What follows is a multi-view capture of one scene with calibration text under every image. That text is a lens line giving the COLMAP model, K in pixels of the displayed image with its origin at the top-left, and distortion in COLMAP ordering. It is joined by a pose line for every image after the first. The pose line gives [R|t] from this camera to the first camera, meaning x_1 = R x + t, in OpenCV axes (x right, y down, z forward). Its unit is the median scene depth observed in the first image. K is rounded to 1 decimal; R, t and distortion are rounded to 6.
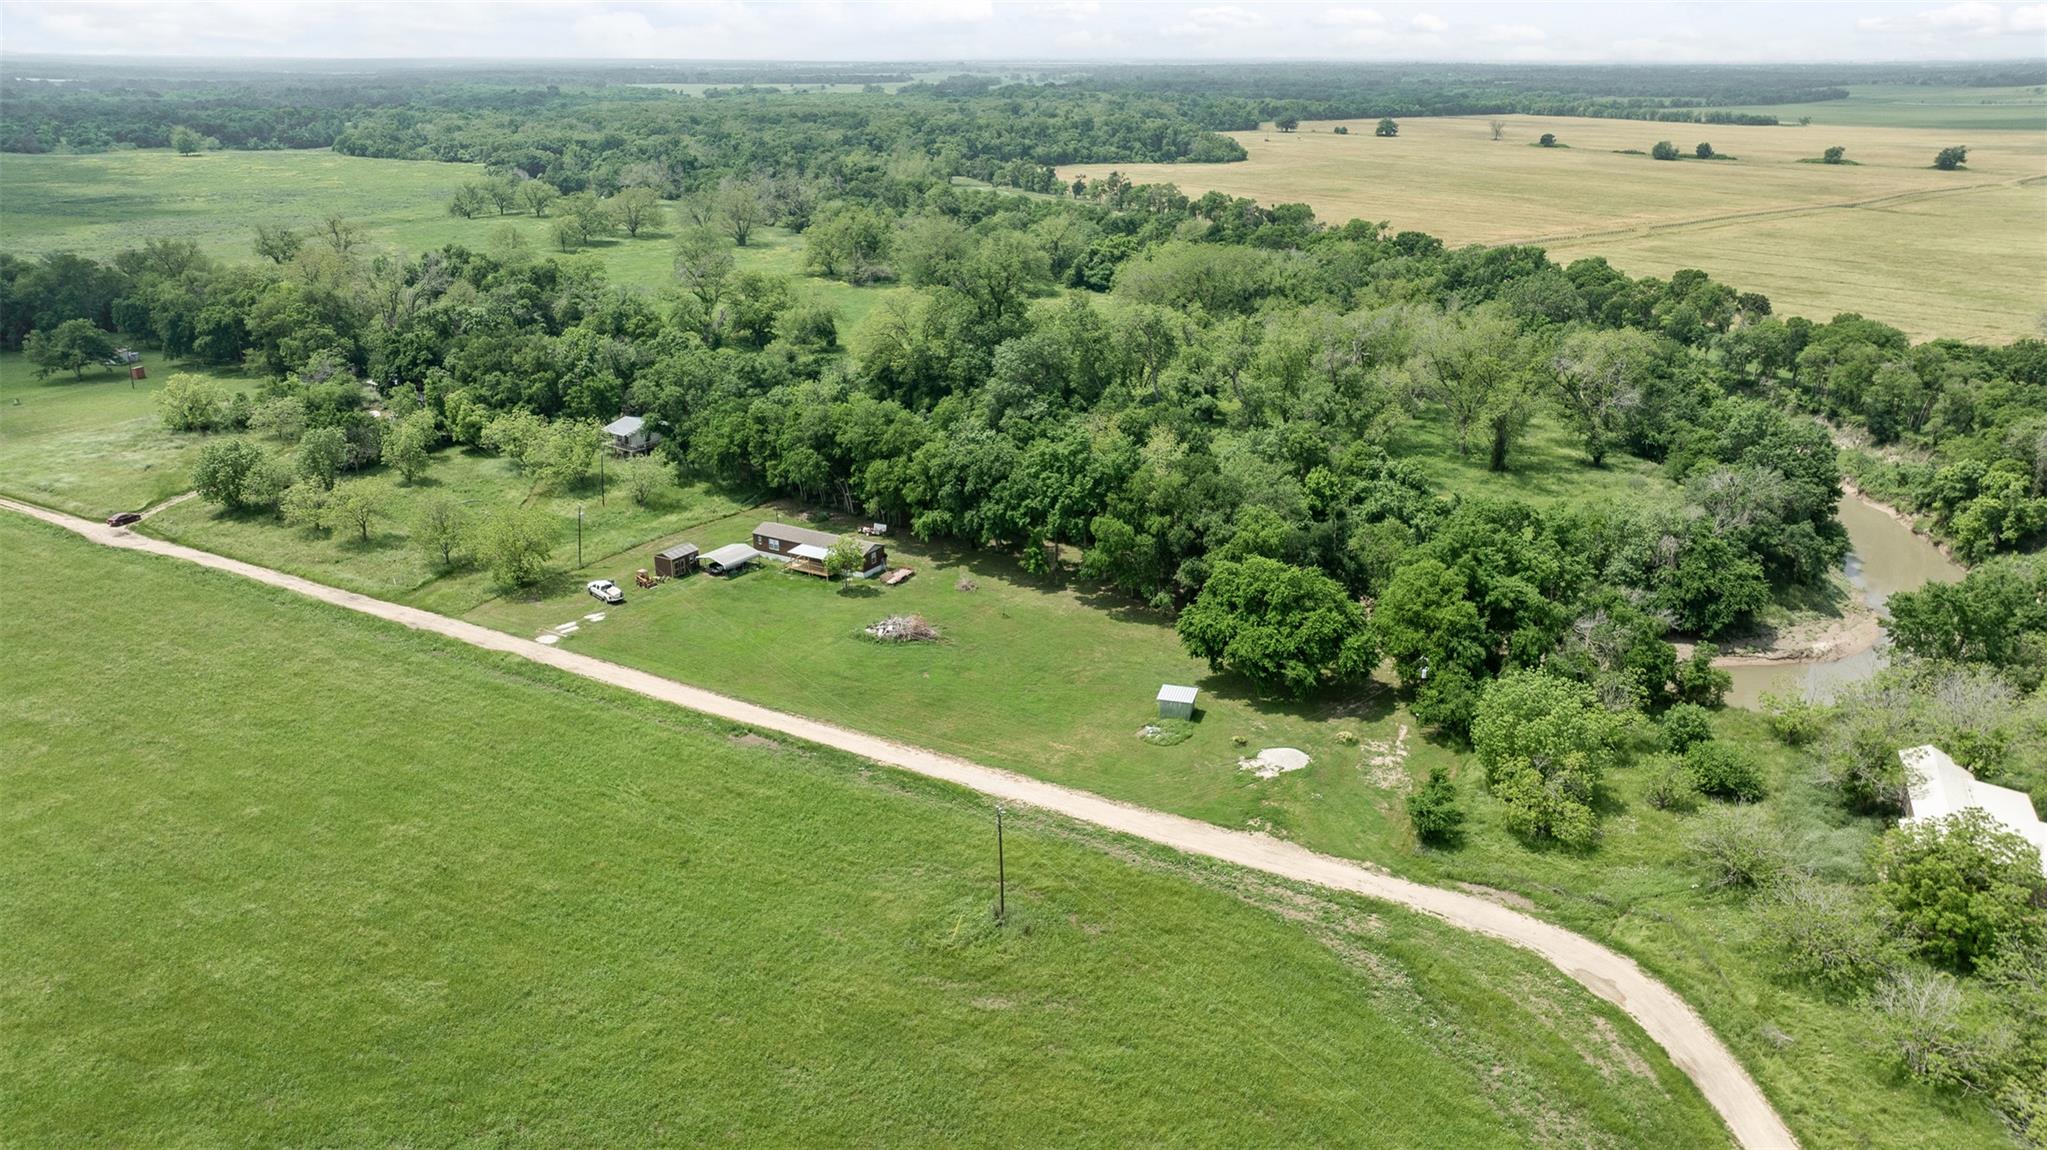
lens RADIAL K [[1447.2, 0, 1026.7], [0, 1447.2, 564.0], [0, 0, 1]] dist [-0.031189, 0.035825]
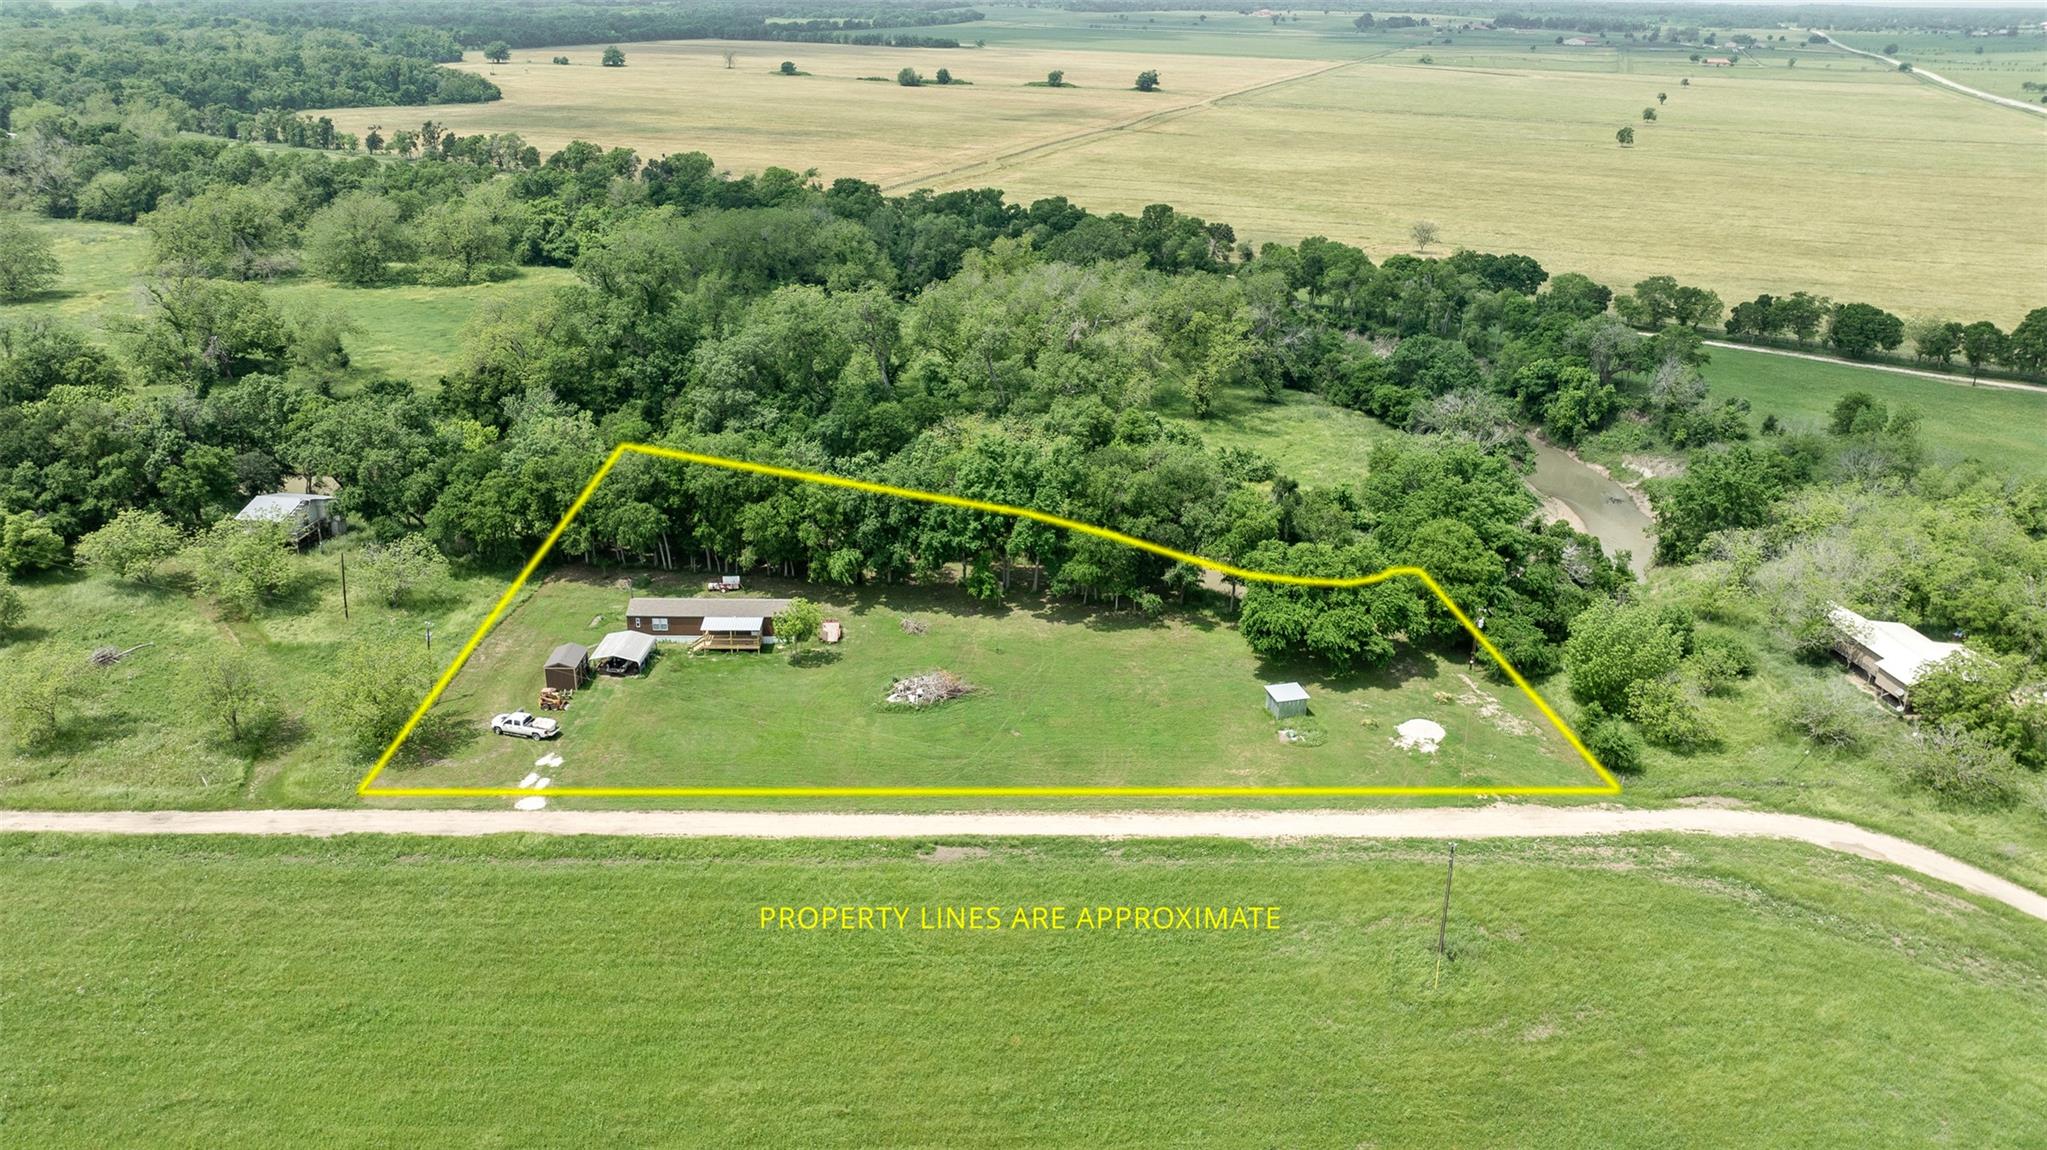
lens RADIAL K [[1505.7, 0, 1028.5], [0, 1505.7, 572.4], [0, 0, 1]] dist [-0.015715, -0.006651]
pose [[0.847559, -0.180693, 0.498993, -0.450417], [0.159261, 0.983516, 0.085635, -0.088967], [-0.506241, 0.006889, 0.862364, 0.160608]]
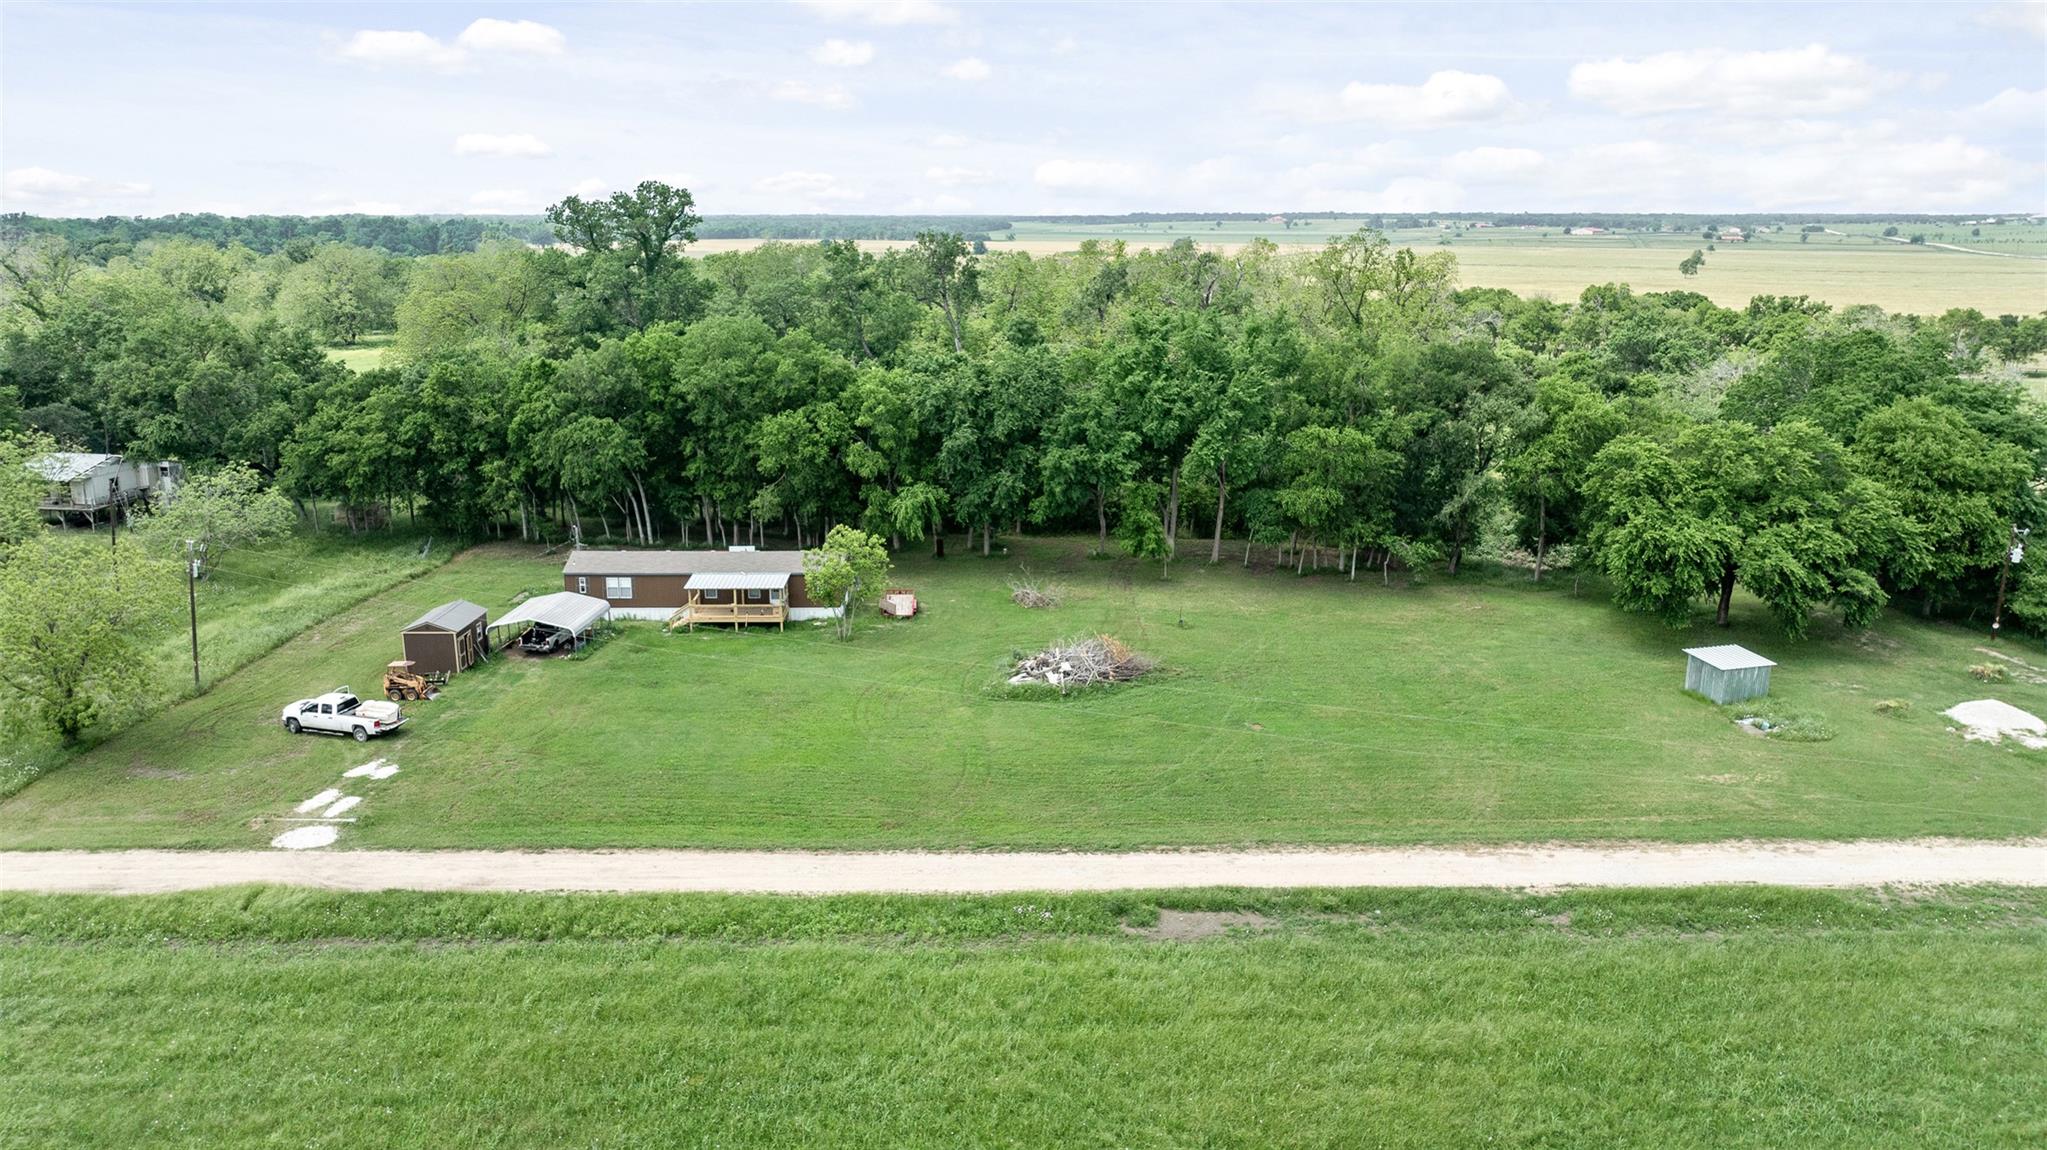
lens RADIAL K [[1447.2, 0, 1026.7], [0, 1447.2, 564.0], [0, 0, 1]] dist [-0.031189, 0.035825]
pose [[0.854354, -0.119668, 0.505726, -0.327498], [0.170883, 0.983704, -0.055912, 0.032310], [-0.490793, 0.134189, 0.860881, 0.536030]]
